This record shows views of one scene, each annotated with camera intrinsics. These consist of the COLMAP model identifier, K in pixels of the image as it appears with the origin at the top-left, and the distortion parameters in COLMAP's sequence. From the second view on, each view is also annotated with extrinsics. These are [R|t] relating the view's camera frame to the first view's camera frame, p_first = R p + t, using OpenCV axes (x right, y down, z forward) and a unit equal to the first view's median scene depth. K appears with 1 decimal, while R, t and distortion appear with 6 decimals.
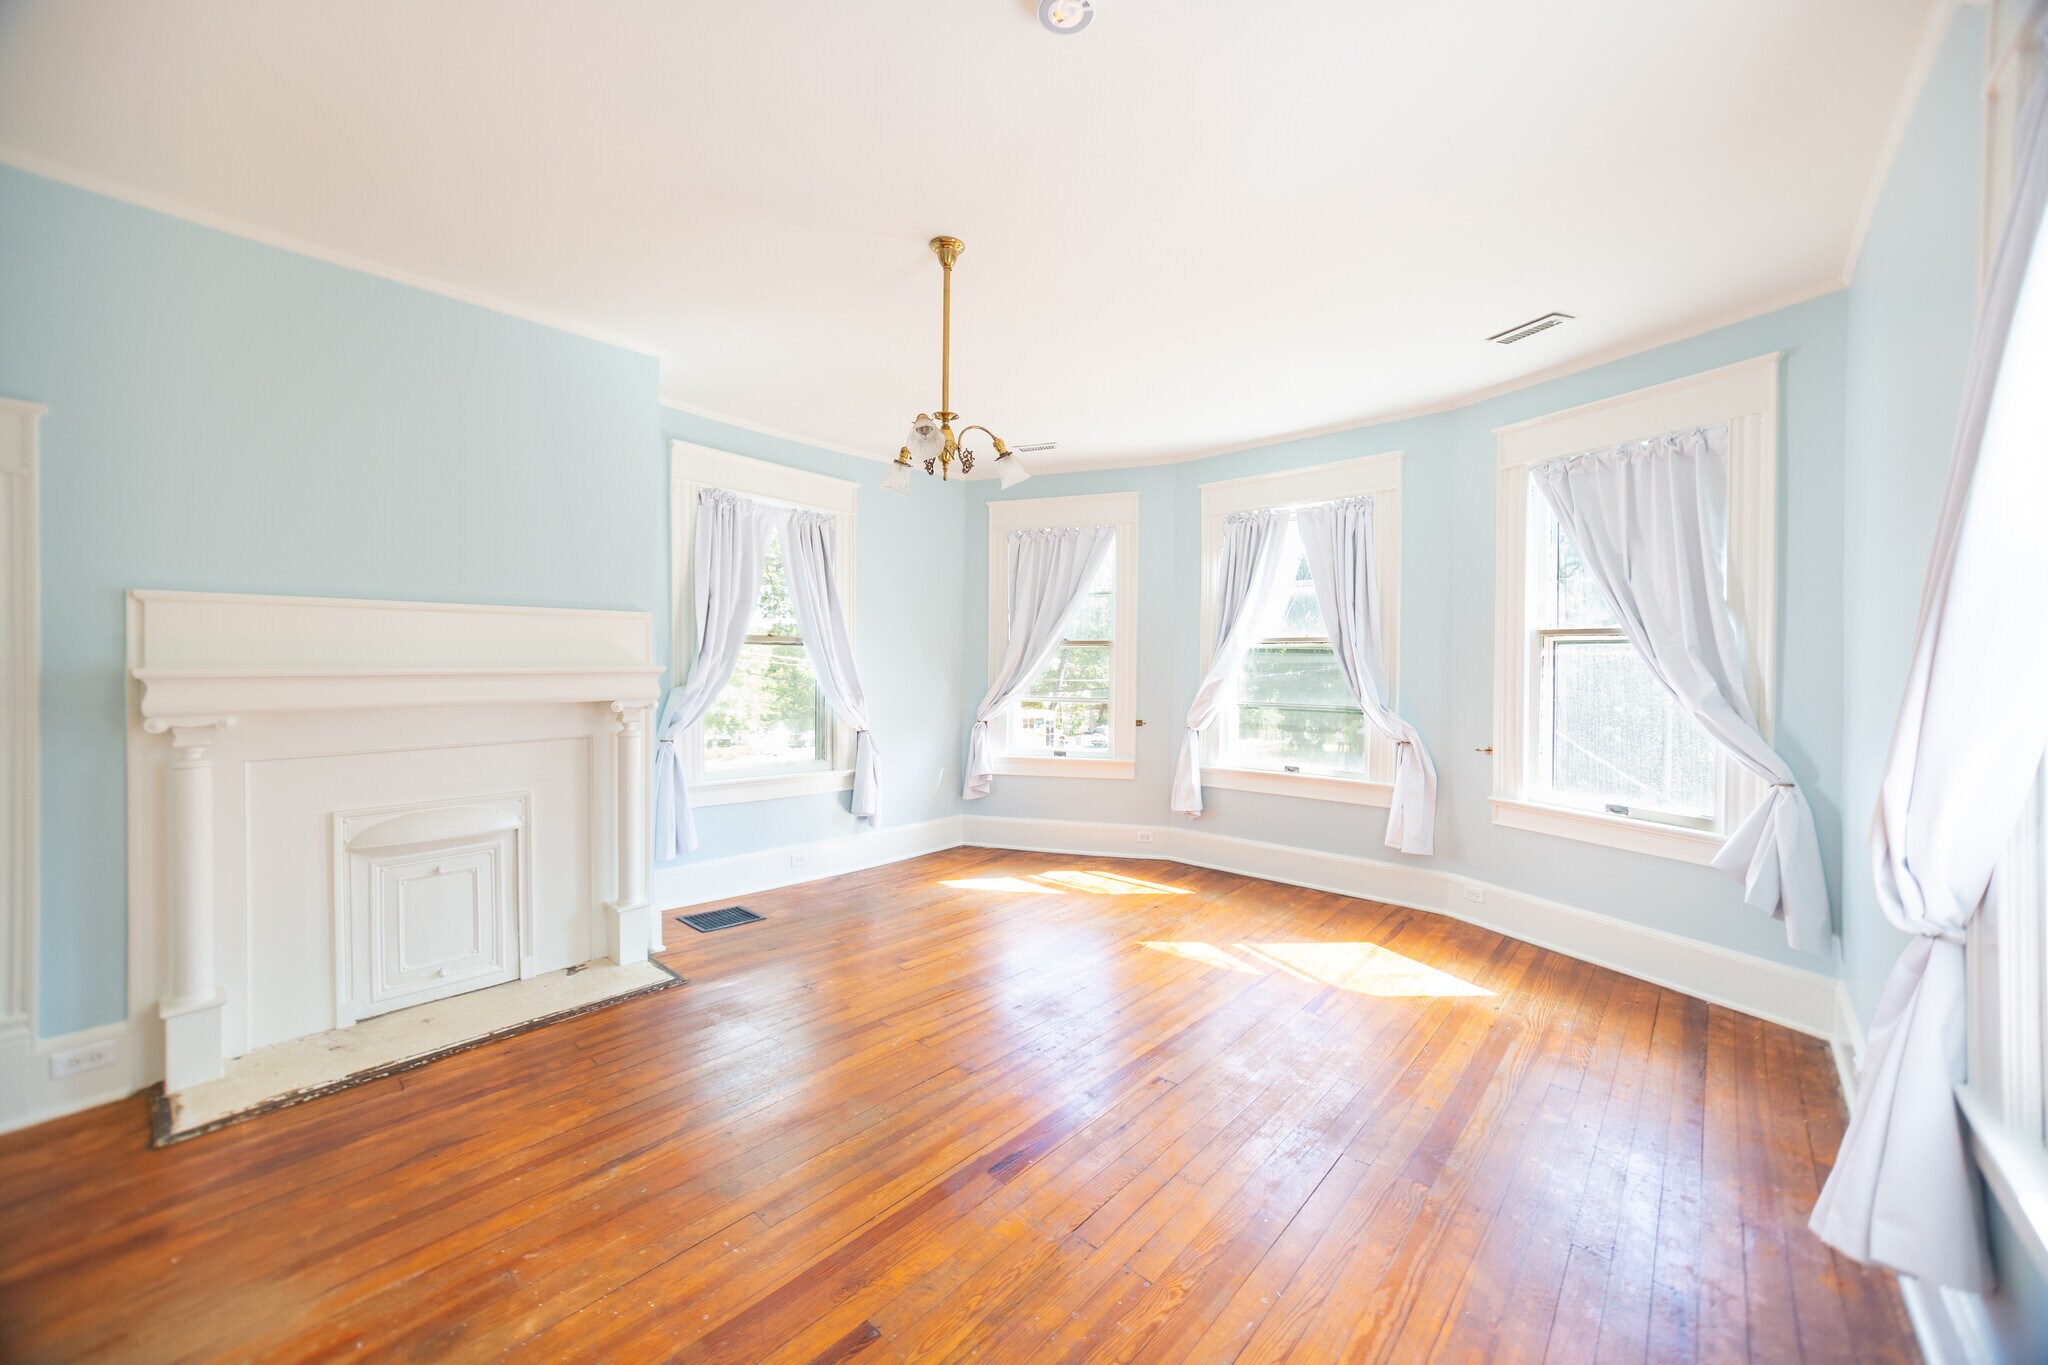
lens RADIAL K [[803.3, 0, 1024.1], [0, 803.3, 672.5], [0, 0, 1]] dist [0.001861, 0.000741]
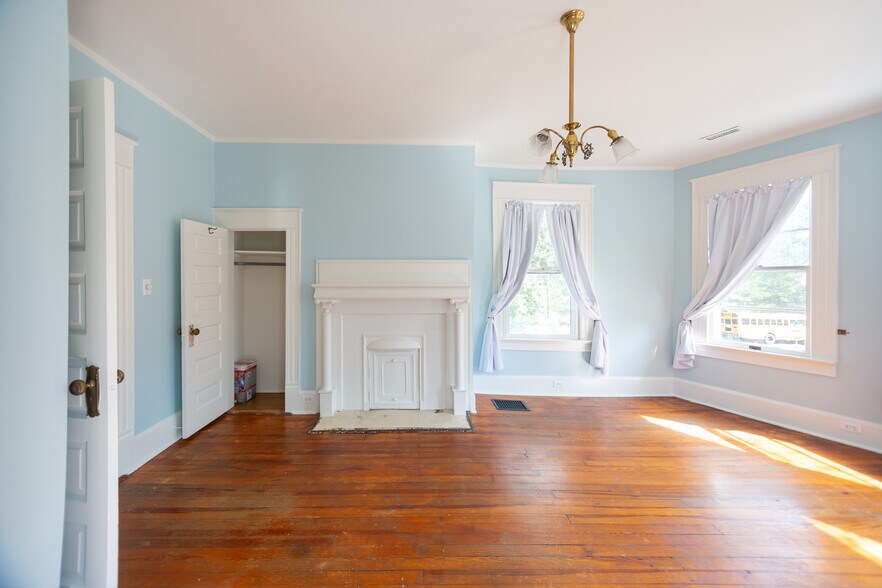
lens RADIAL K [[346.0, 0, 426.0], [0, 346.0, 281.2], [0, 0, 1]] dist [0.001861, 0.000741]
pose [[0.672538, -0.002106, -0.740059, 0.169523], [-0.010358, 0.999871, -0.012258, -0.002522], [0.739990, 0.015910, 0.672430, 0.268877]]
